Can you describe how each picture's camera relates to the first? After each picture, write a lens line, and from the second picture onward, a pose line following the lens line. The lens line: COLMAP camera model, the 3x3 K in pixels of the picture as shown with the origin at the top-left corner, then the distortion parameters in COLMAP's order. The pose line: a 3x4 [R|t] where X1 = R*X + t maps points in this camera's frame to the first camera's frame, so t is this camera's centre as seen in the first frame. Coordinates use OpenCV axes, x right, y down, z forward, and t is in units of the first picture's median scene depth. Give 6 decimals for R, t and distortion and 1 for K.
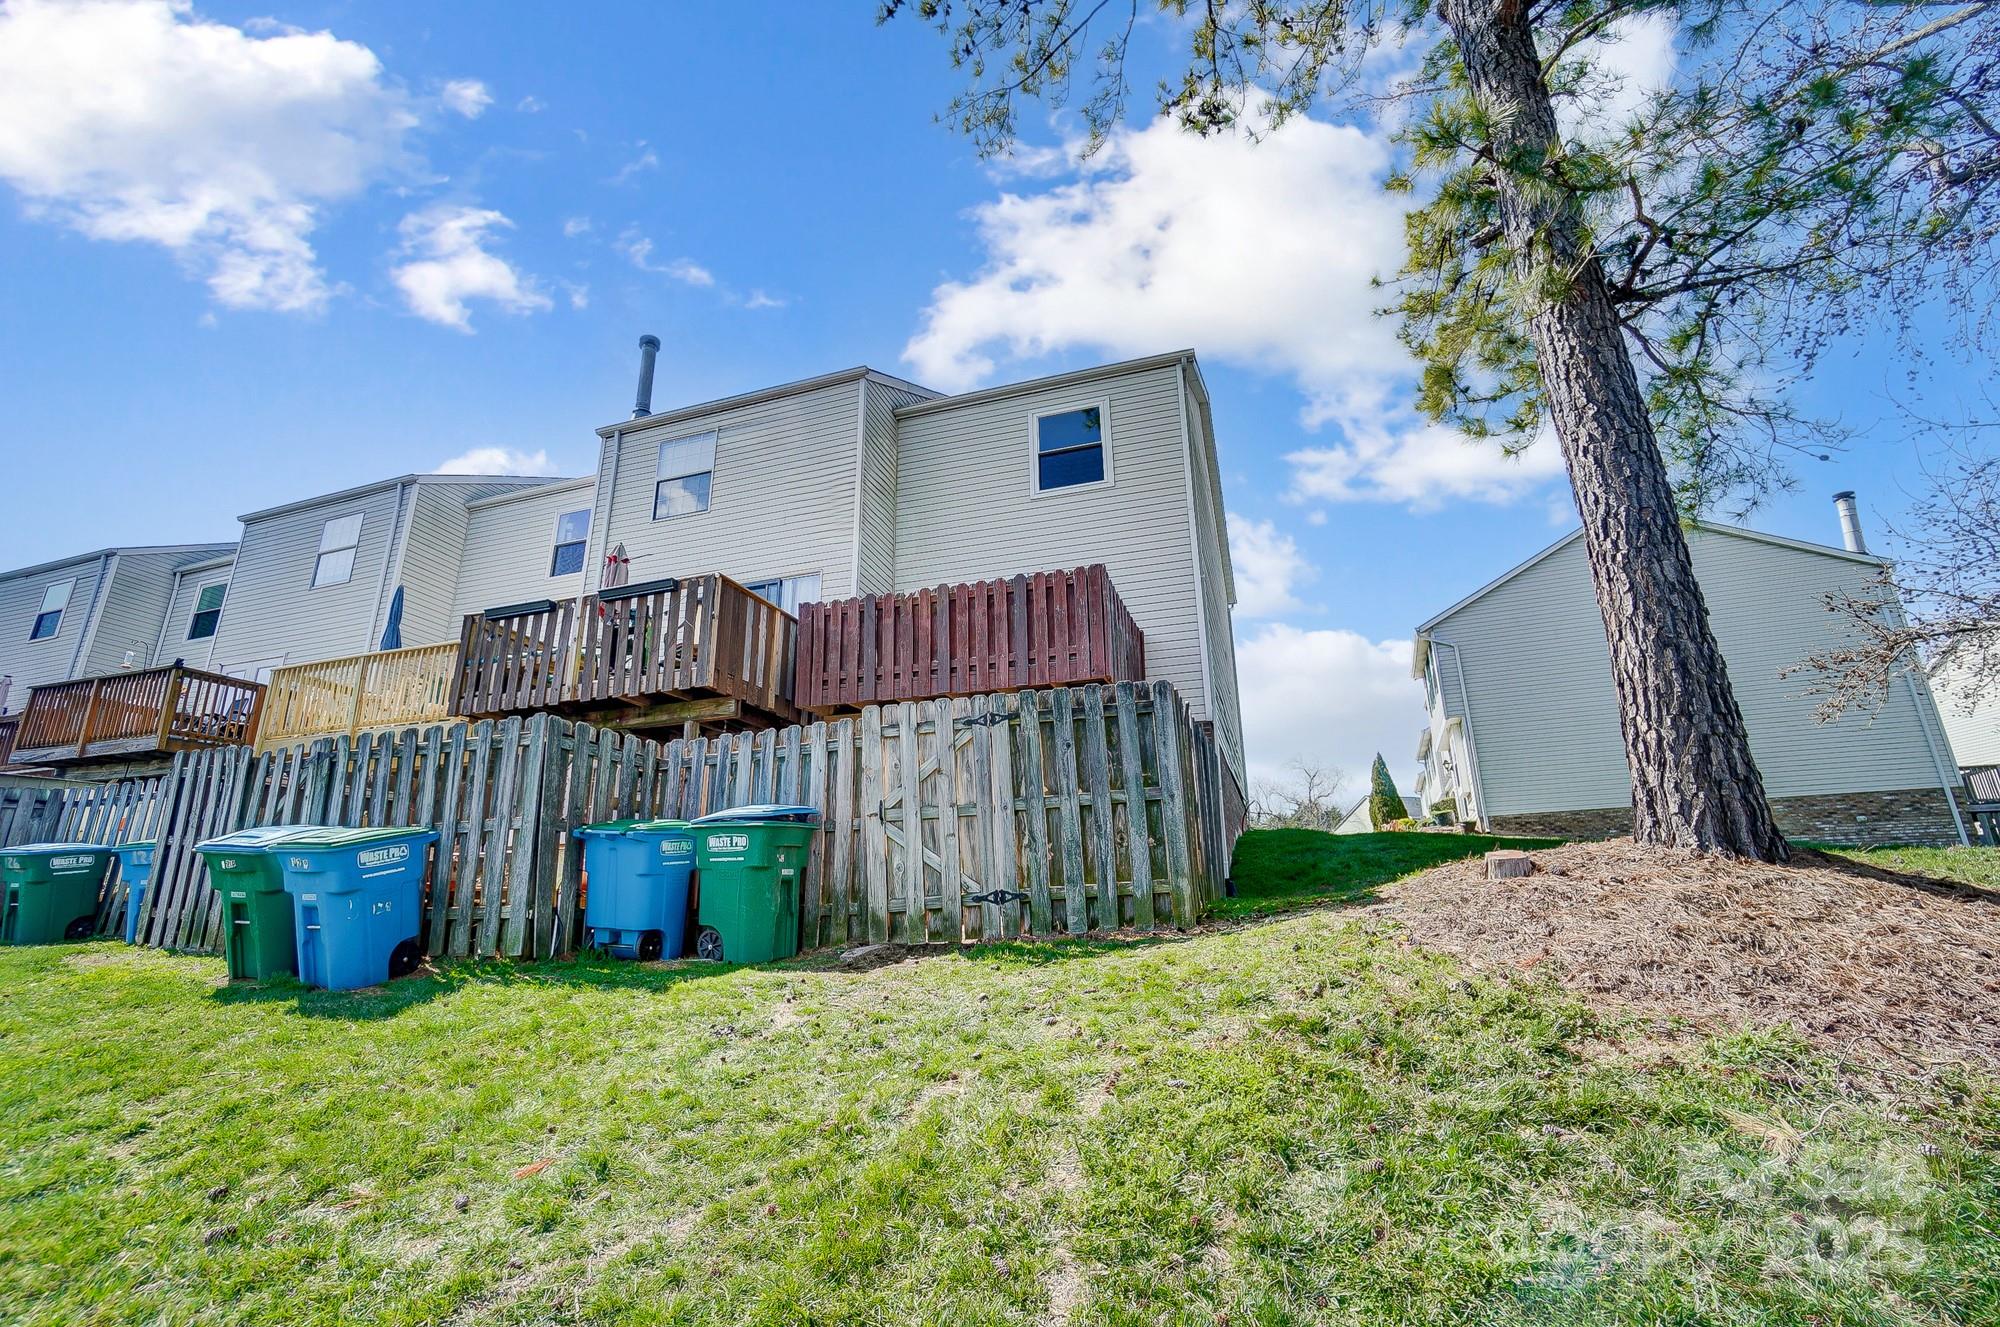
lens RADIAL K [[882.9, 0, 997.5], [0, 882.9, 660.9], [0, 0, 1]] dist [-0.048112, 0.015308]
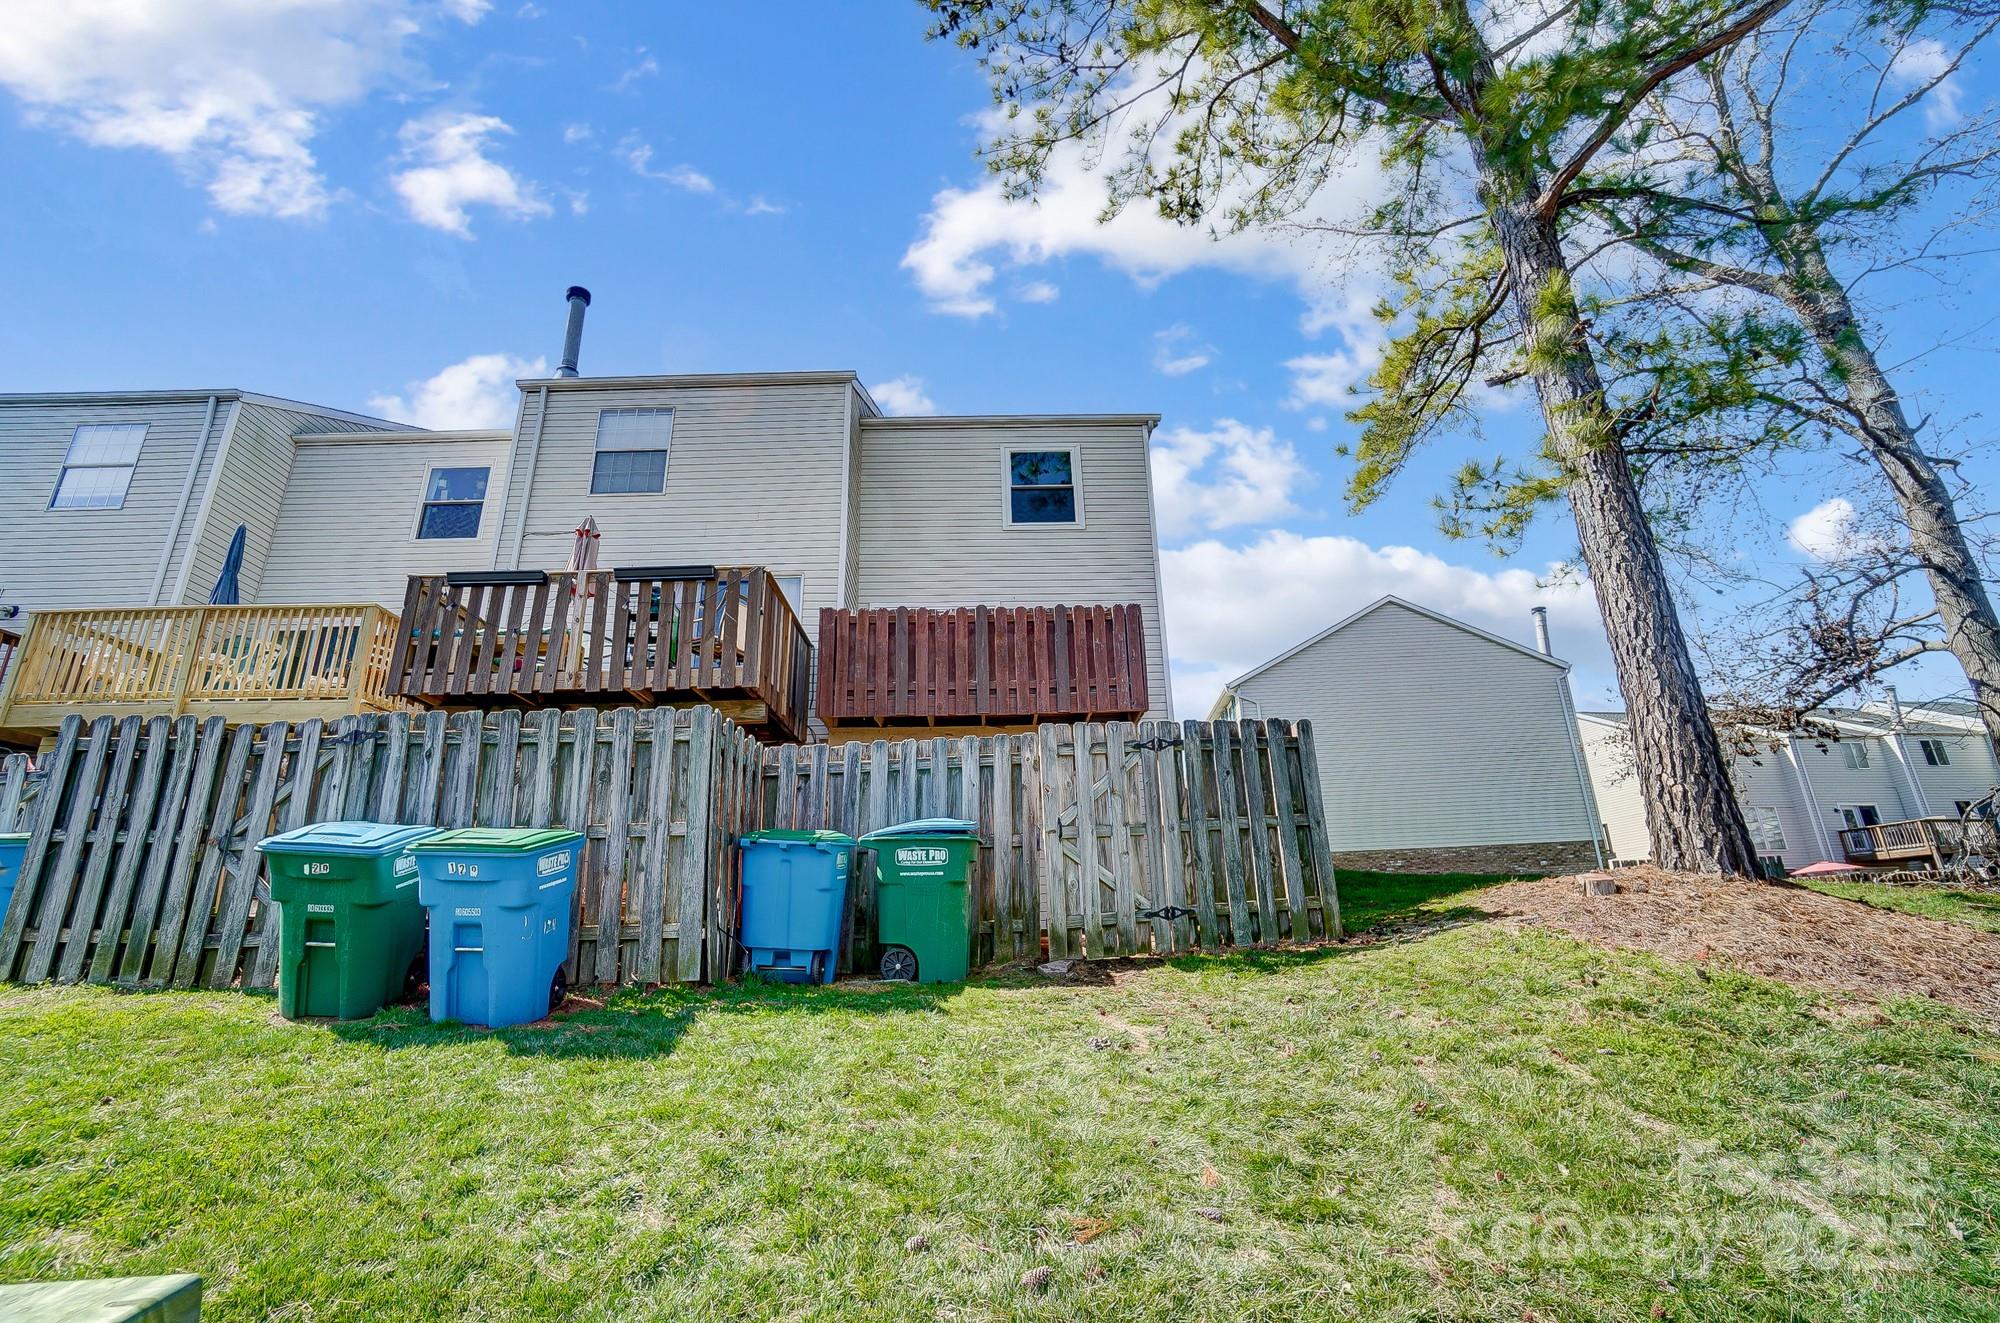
lens RADIAL K [[882.9, 0, 995.2], [0, 882.9, 665.2], [0, 0, 1]] dist [-0.048112, 0.015308]
pose [[0.945481, 0.092136, 0.312374, -0.524323], [-0.083520, 0.995667, -0.040879, 0.030904], [-0.314787, 0.012561, 0.949079, 0.057074]]
